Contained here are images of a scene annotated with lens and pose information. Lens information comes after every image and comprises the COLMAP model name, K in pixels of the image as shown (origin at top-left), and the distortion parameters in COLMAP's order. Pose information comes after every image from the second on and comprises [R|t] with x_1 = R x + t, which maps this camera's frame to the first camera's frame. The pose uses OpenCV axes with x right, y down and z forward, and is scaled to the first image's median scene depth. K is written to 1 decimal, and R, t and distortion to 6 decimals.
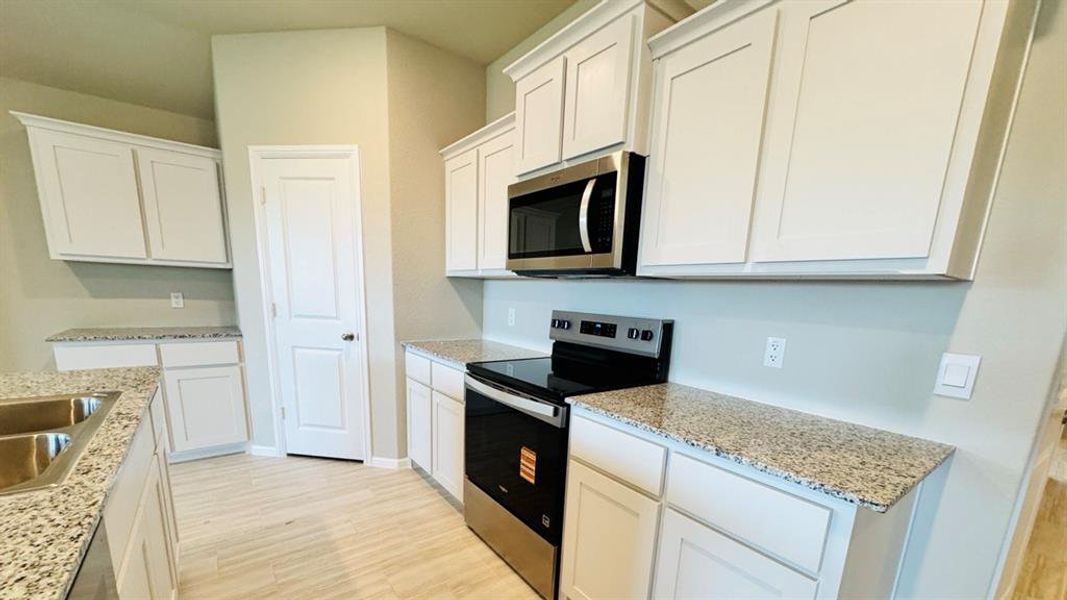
lens RADIAL K [[418.5, 0, 537.5], [0, 418.5, 377.2], [0, 0, 1]] dist [-0.002254, 0.000715]
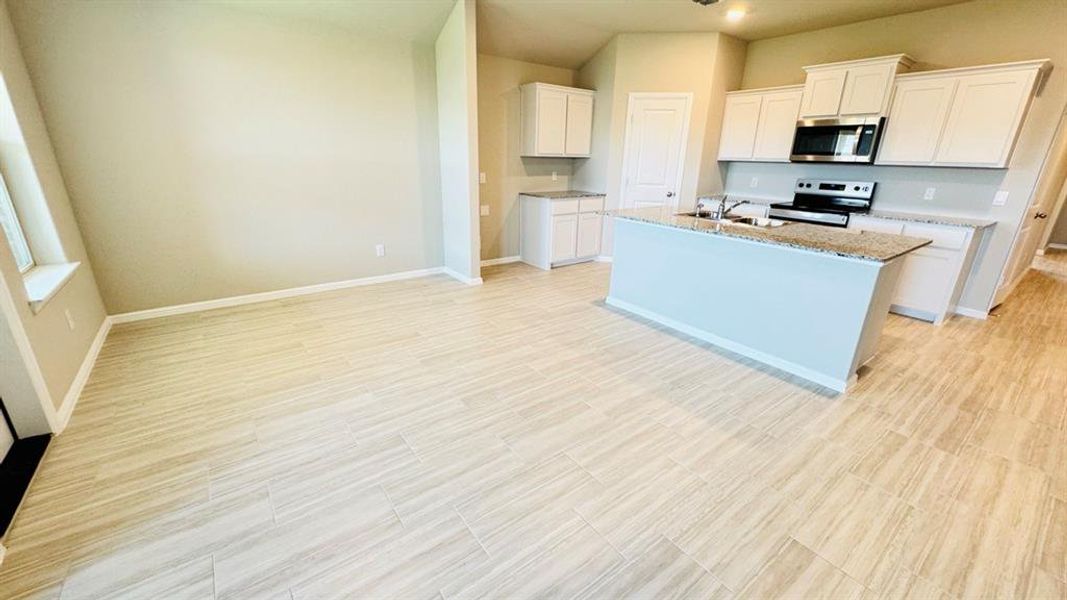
lens RADIAL K [[418.5, 0, 537.2], [0, 418.5, 298.1], [0, 0, 1]] dist [-0.002254, 0.000715]
pose [[0.999771, -0.012528, -0.017359, -1.112409], [0.014538, 0.992548, 0.120983, 0.142441], [0.015714, -0.121208, 0.992503, -1.034801]]
